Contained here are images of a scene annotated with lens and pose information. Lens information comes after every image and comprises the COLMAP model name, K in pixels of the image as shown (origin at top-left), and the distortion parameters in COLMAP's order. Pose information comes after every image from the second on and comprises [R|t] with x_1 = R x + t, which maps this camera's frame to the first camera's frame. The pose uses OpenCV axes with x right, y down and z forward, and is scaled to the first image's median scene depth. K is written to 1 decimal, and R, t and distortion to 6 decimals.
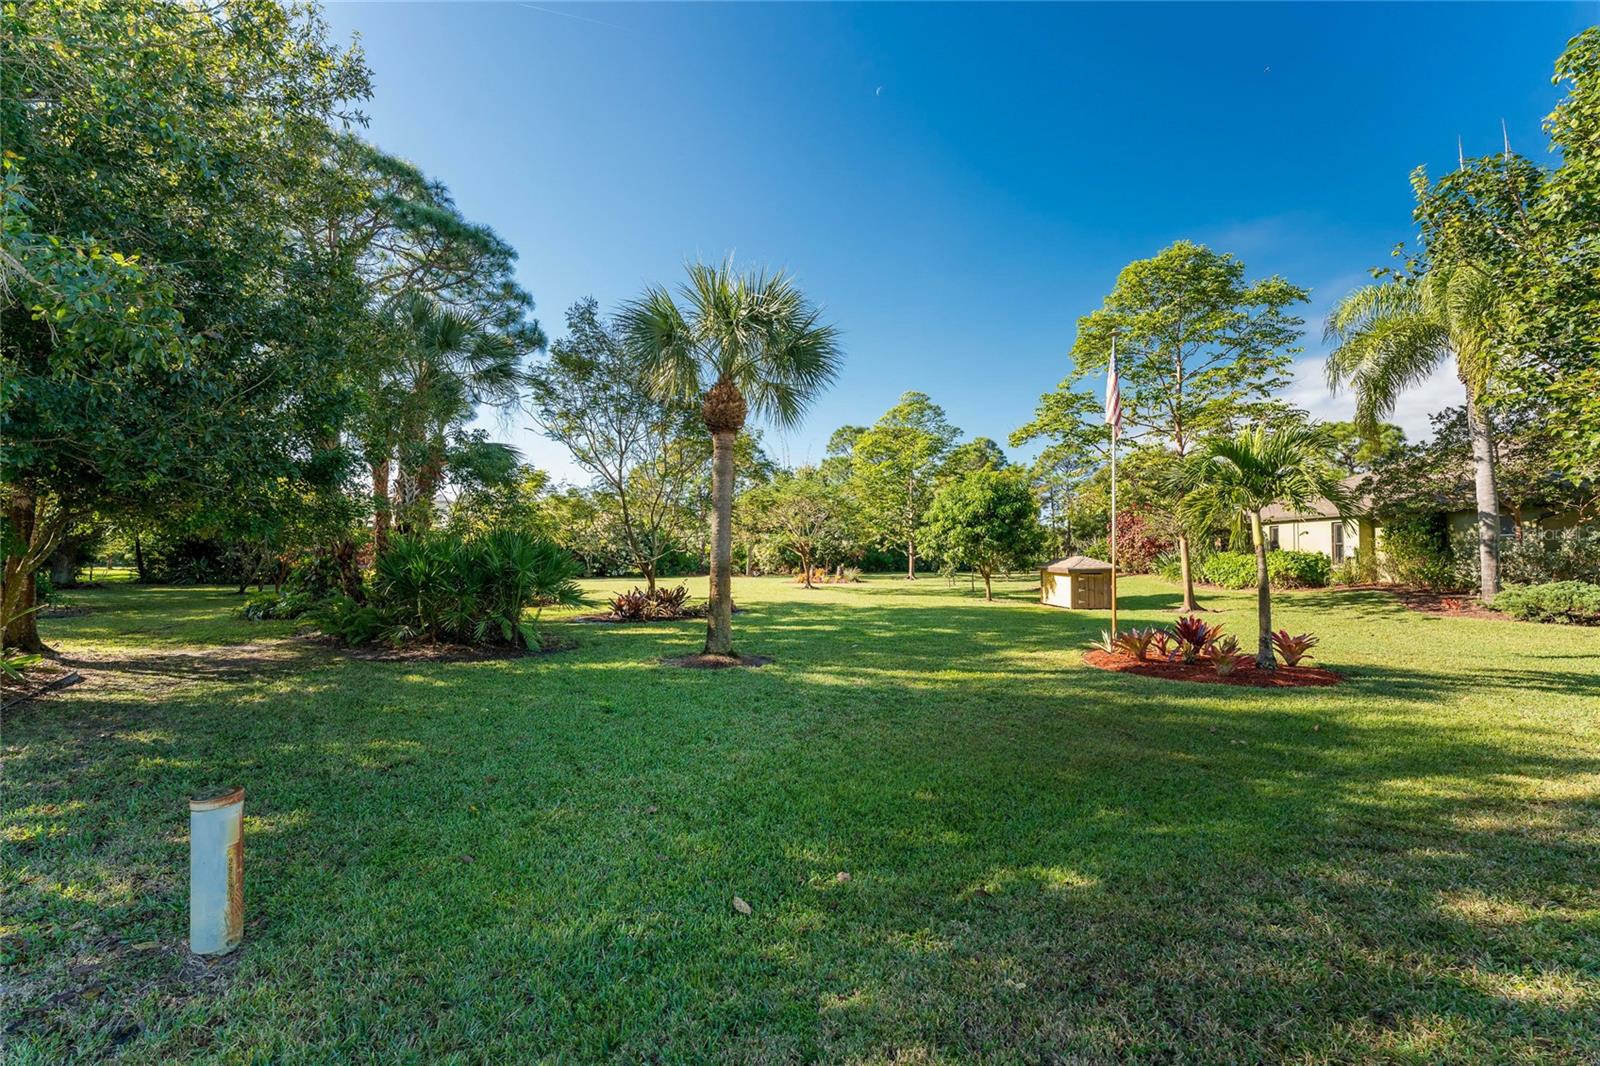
lens RADIAL K [[645.8, 0, 806.9], [0, 645.8, 535.0], [0, 0, 1]] dist [0.001768, 0.000104]
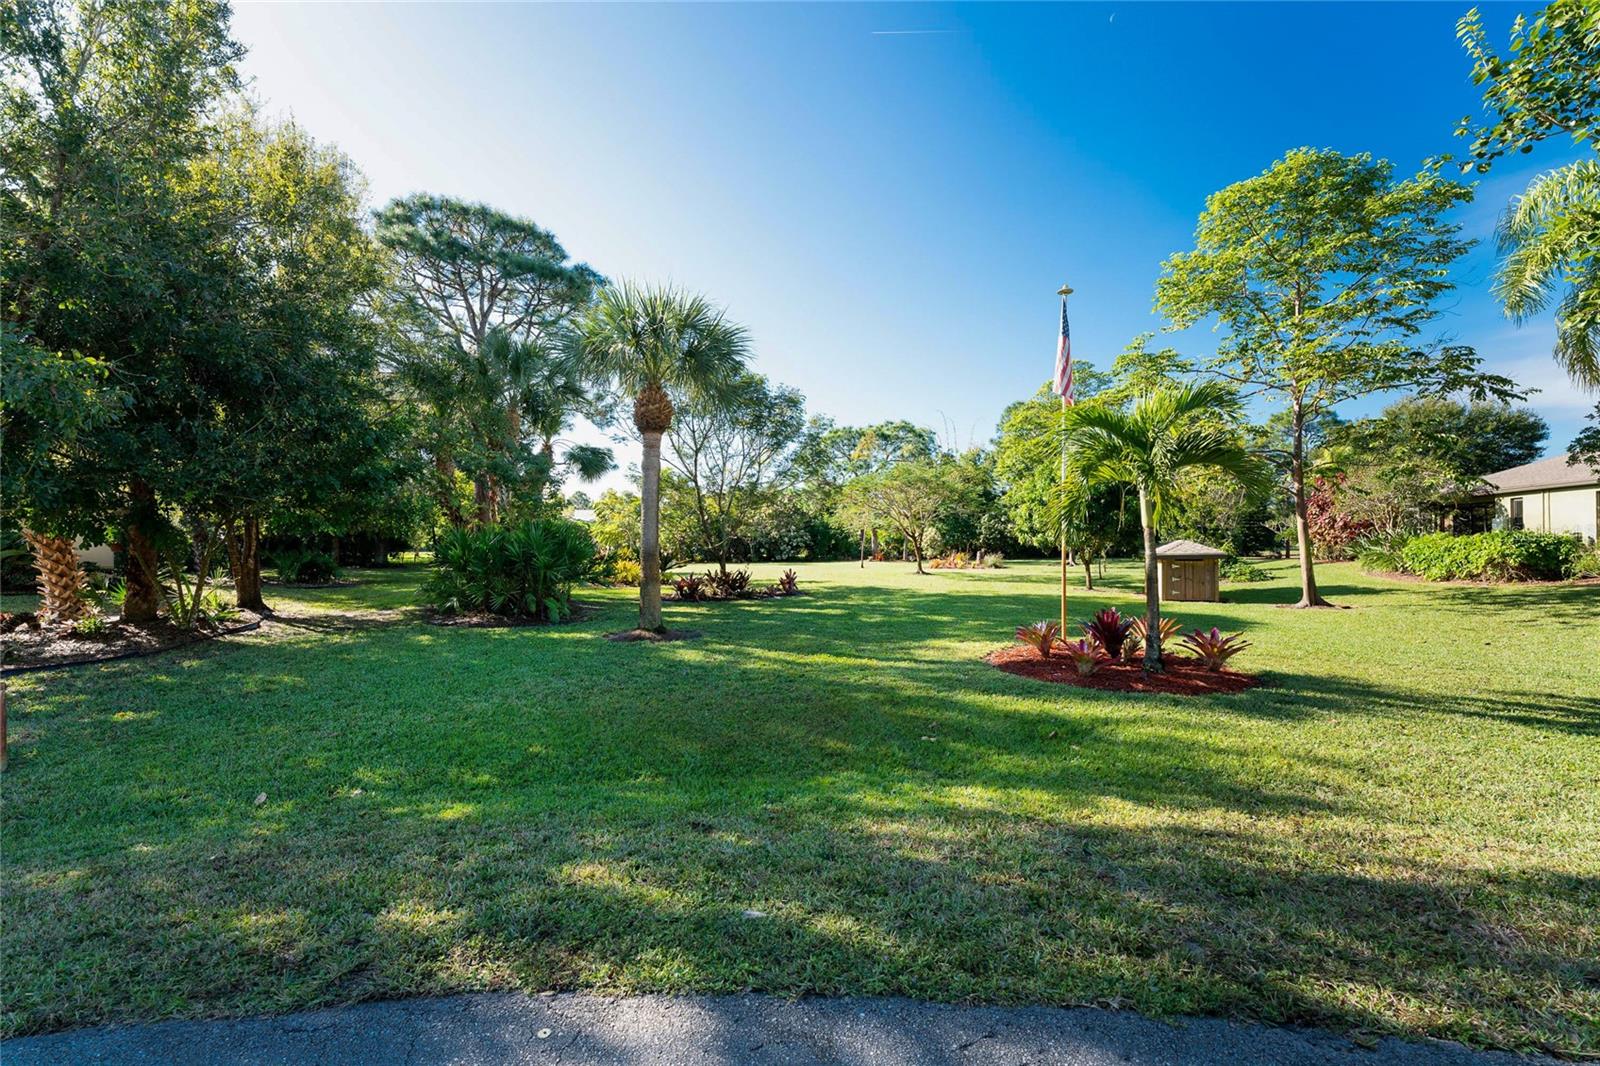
lens RADIAL K [[646.4, 0, 800.0], [0, 646.4, 533.0], [0, 0, 1]] dist [-0.001846, -0.000289]
pose [[0.941315, -0.009536, -0.337393, 0.211326], [0.016370, 0.999714, 0.017416, 0.000276], [0.337131, -0.021917, 0.941203, 0.014746]]
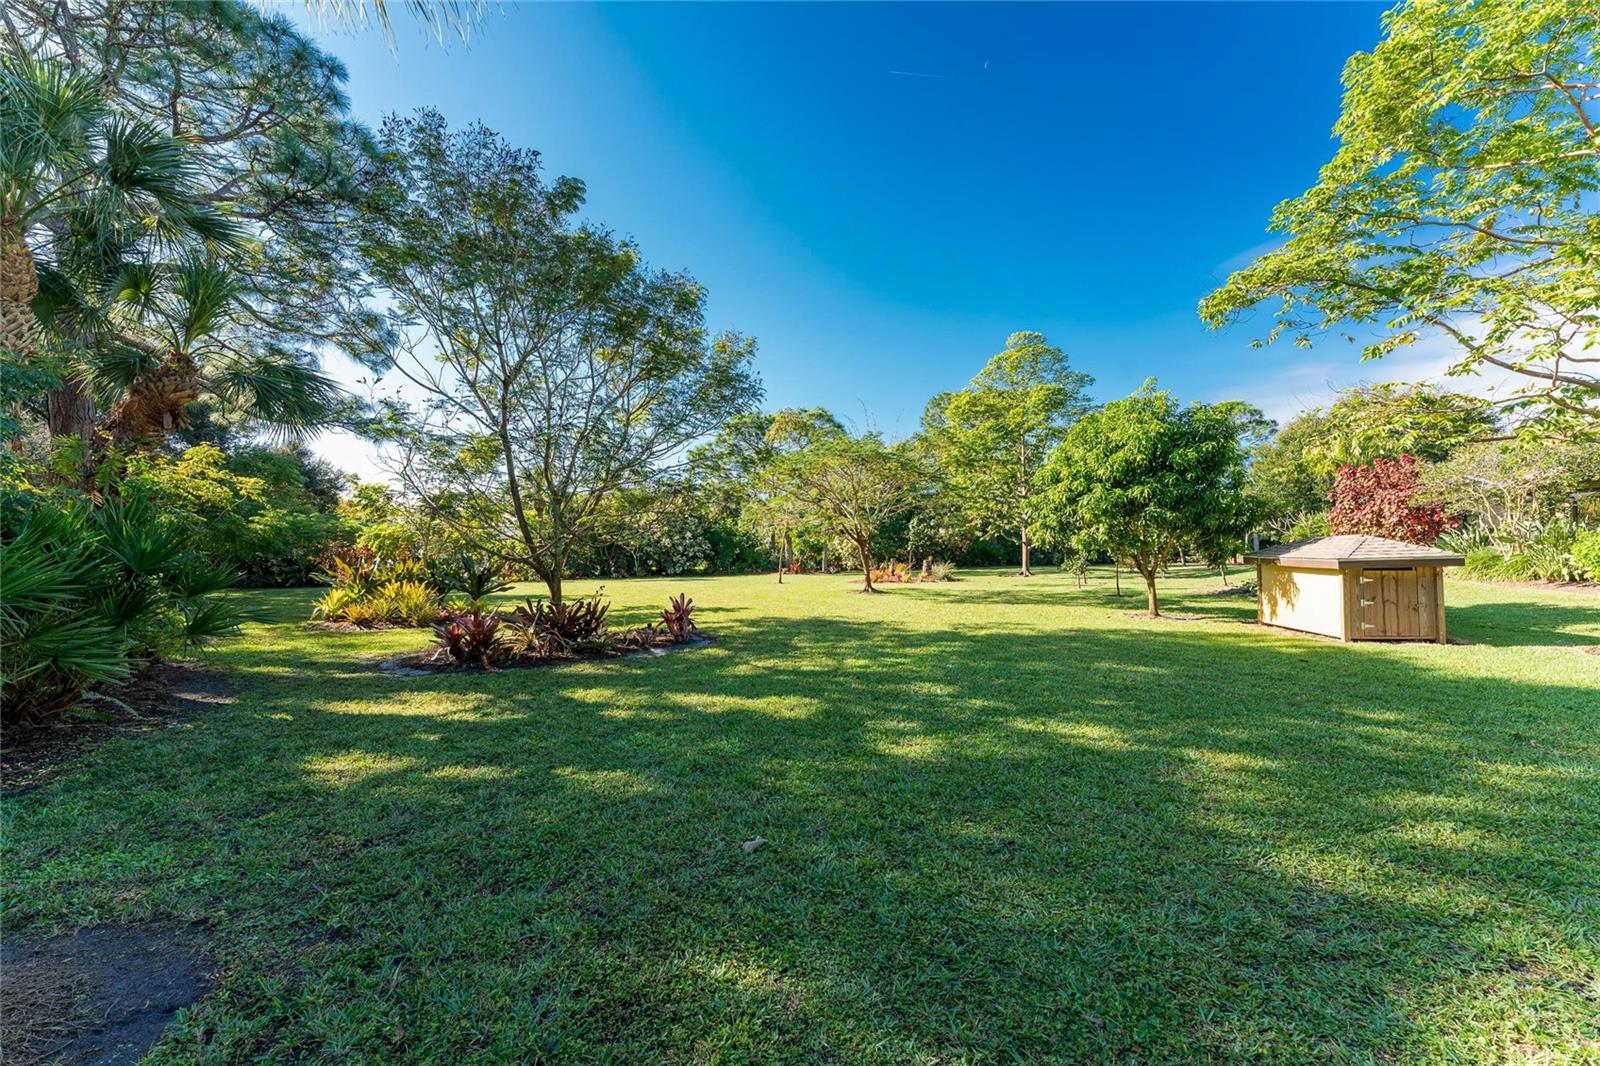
lens RADIAL K [[645.8, 0, 806.9], [0, 645.8, 535.0], [0, 0, 1]] dist [0.001768, 0.000104]
pose [[0.984478, -0.019568, -0.174411, 0.078238], [0.021002, 0.999759, 0.006378, 0.018715], [0.174244, -0.009942, 0.984652, 0.380189]]
